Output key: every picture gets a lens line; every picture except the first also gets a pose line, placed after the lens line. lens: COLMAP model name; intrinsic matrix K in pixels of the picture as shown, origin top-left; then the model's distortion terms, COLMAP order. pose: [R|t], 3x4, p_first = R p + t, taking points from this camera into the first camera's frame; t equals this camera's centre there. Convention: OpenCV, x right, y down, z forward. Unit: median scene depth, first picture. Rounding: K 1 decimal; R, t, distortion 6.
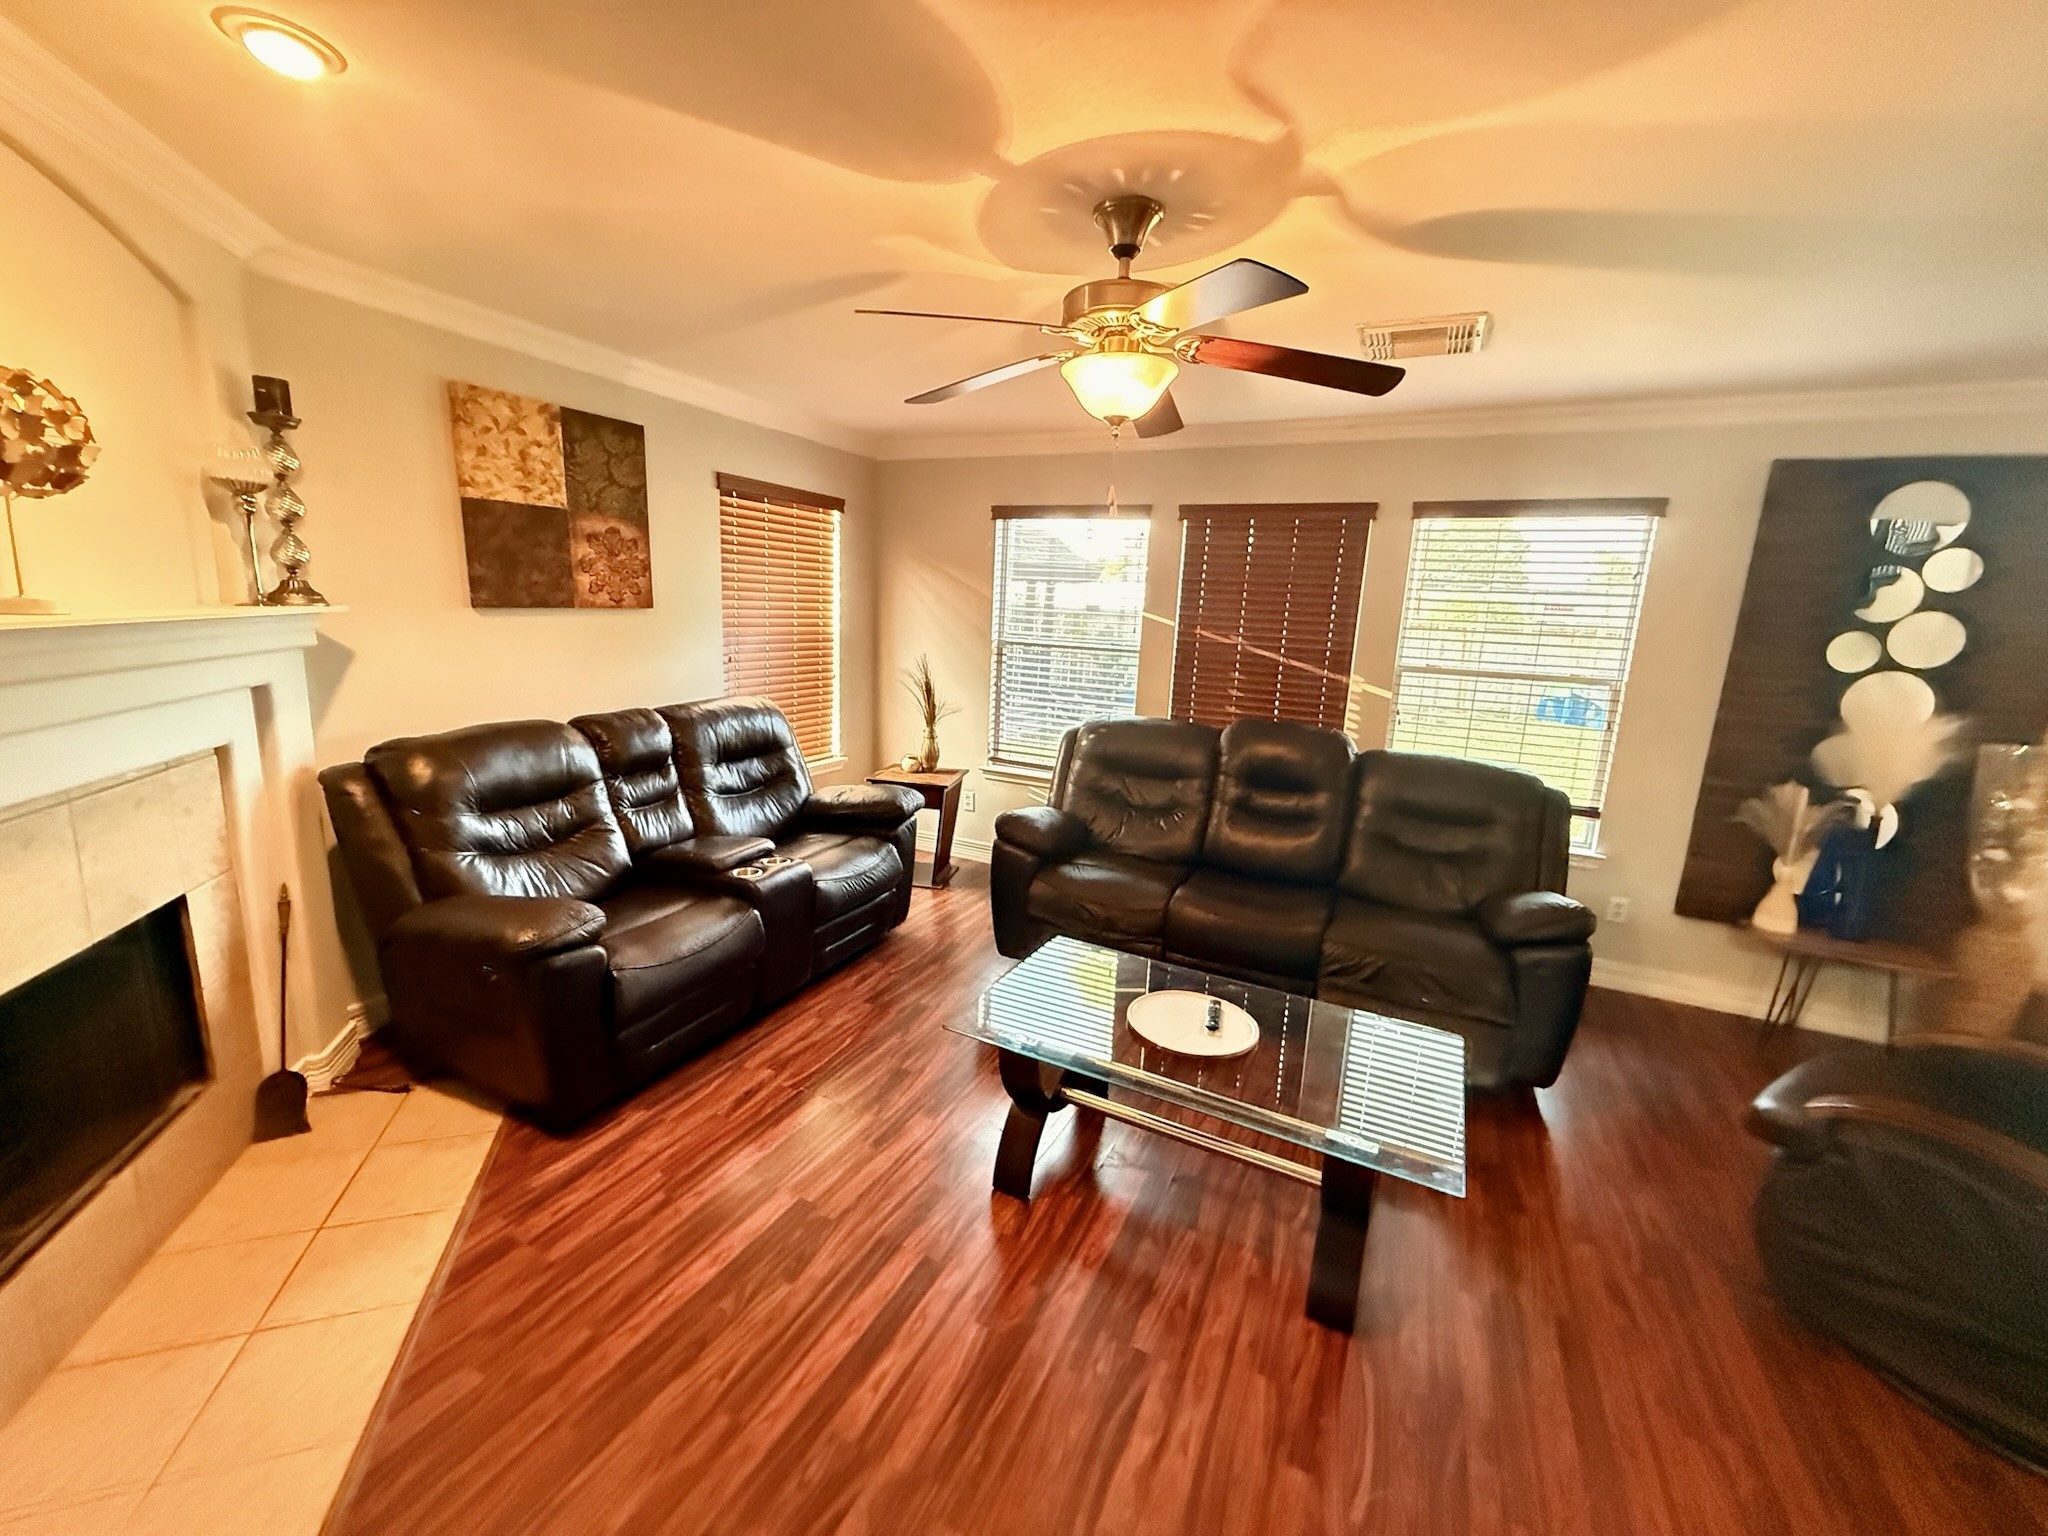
lens RADIAL K [[815.7, 0, 1017.3], [0, 815.7, 765.8], [0, 0, 1]] dist [-0.004304, -0.000065]
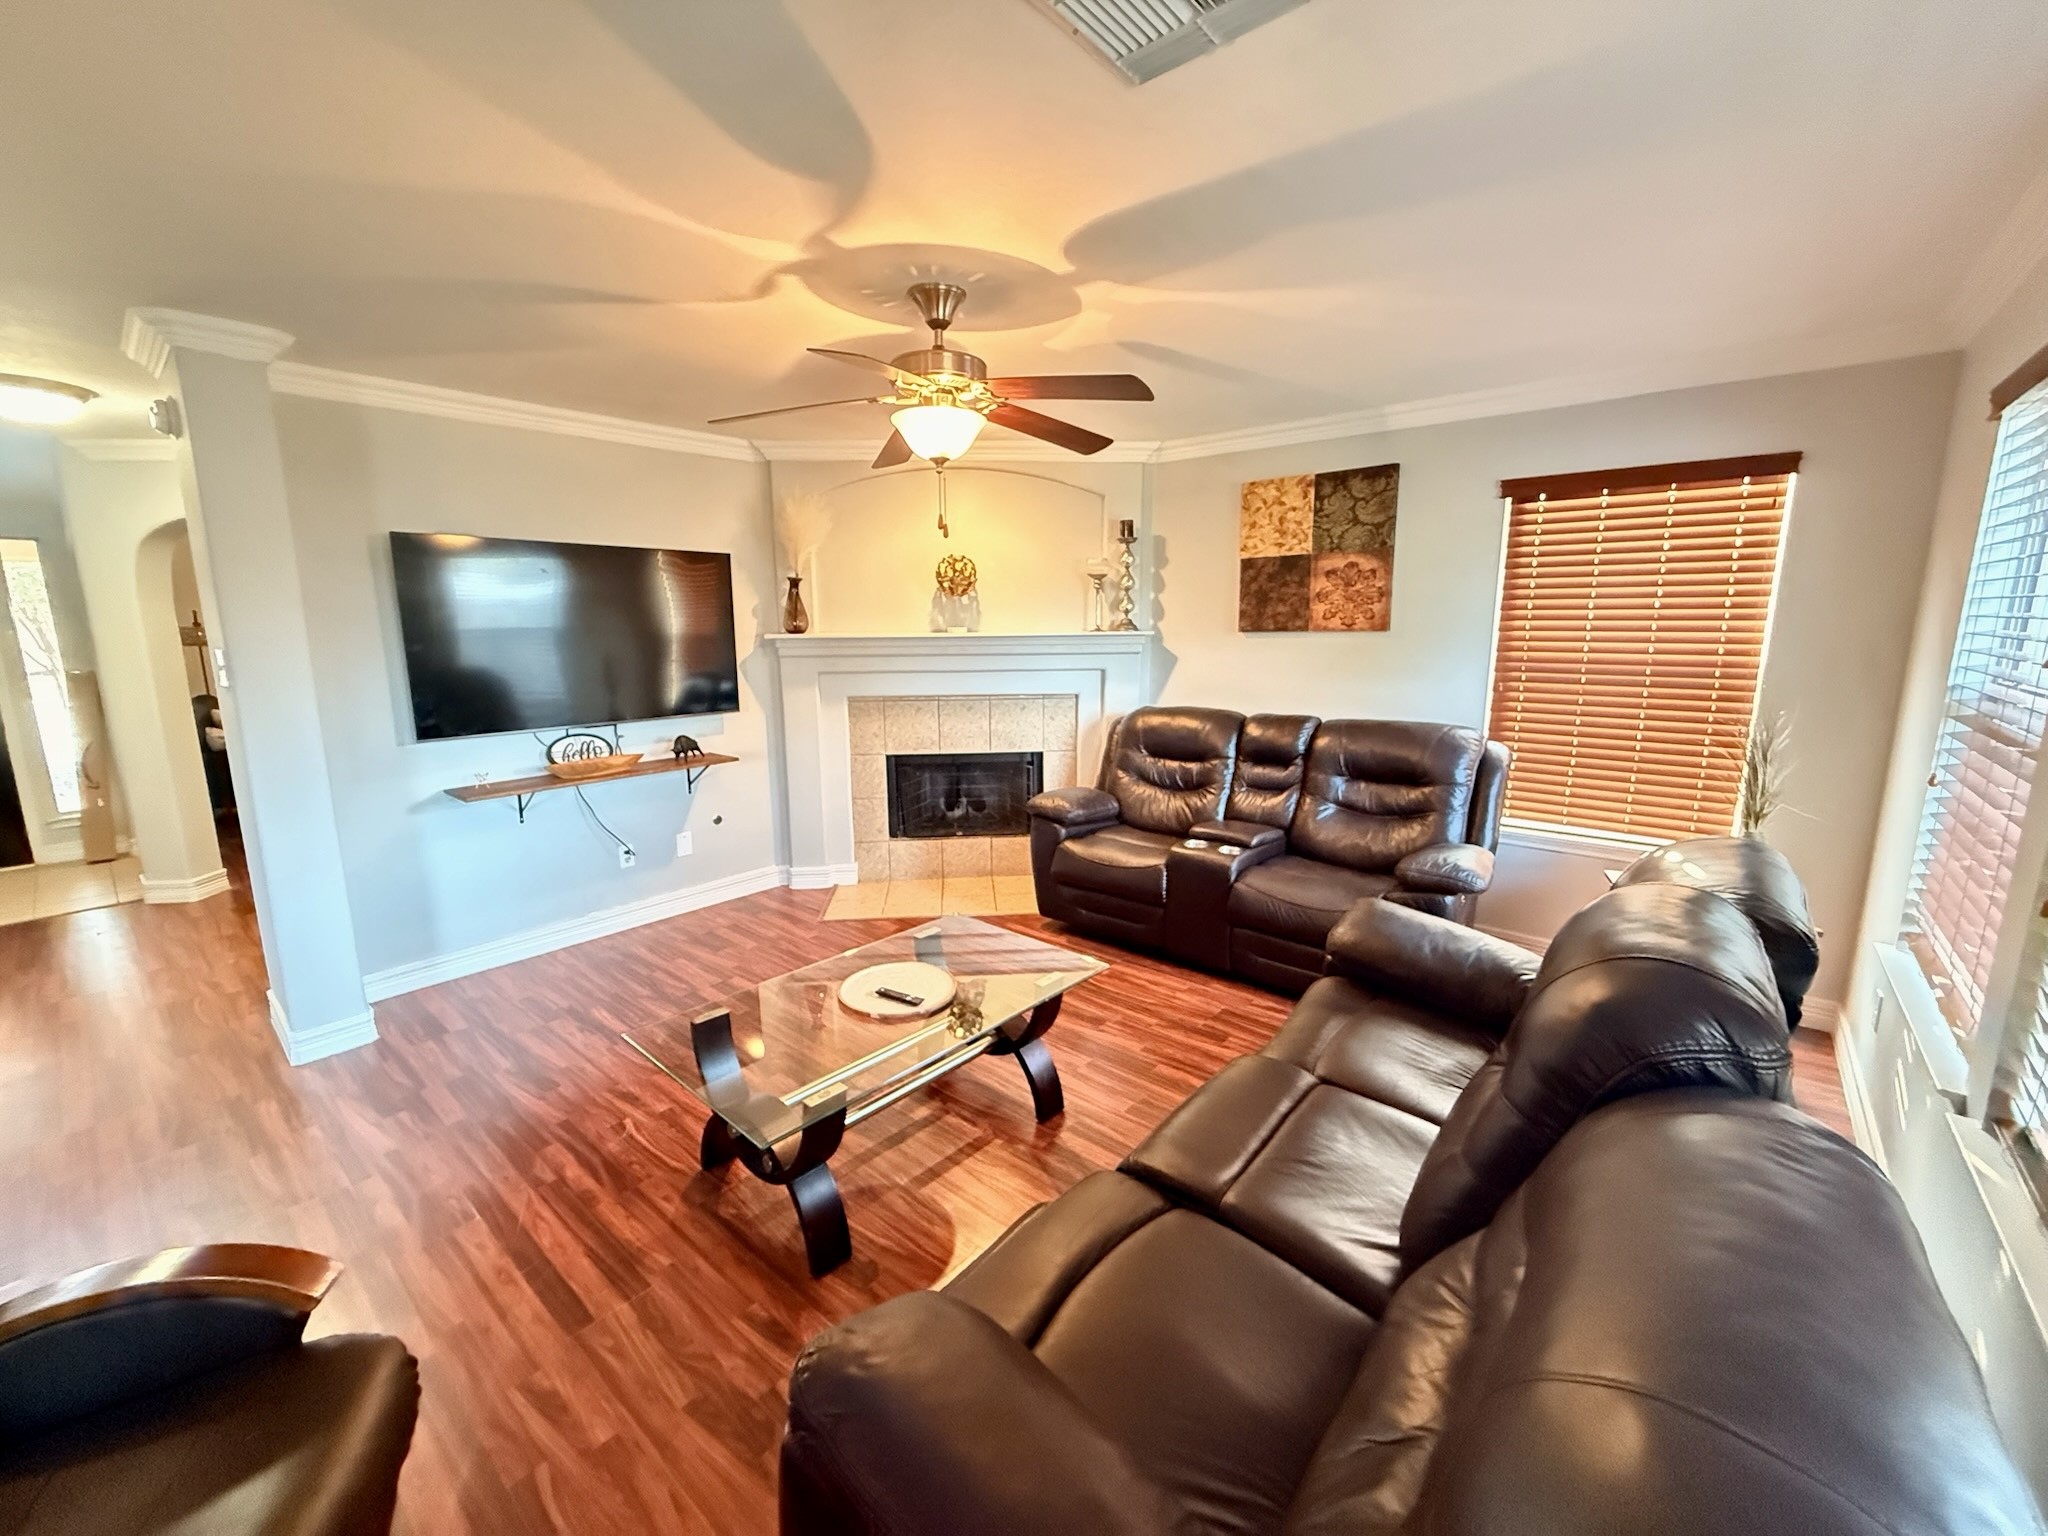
lens RADIAL K [[815.7, 0, 1020.8], [0, 815.7, 765.1], [0, 0, 1]] dist [-0.004304, -0.000065]
pose [[-0.253215, 0.133538, -0.958149, 0.843542], [-0.188408, 0.964655, 0.184236, -0.150490], [0.948886, 0.227174, -0.219105, 0.949095]]
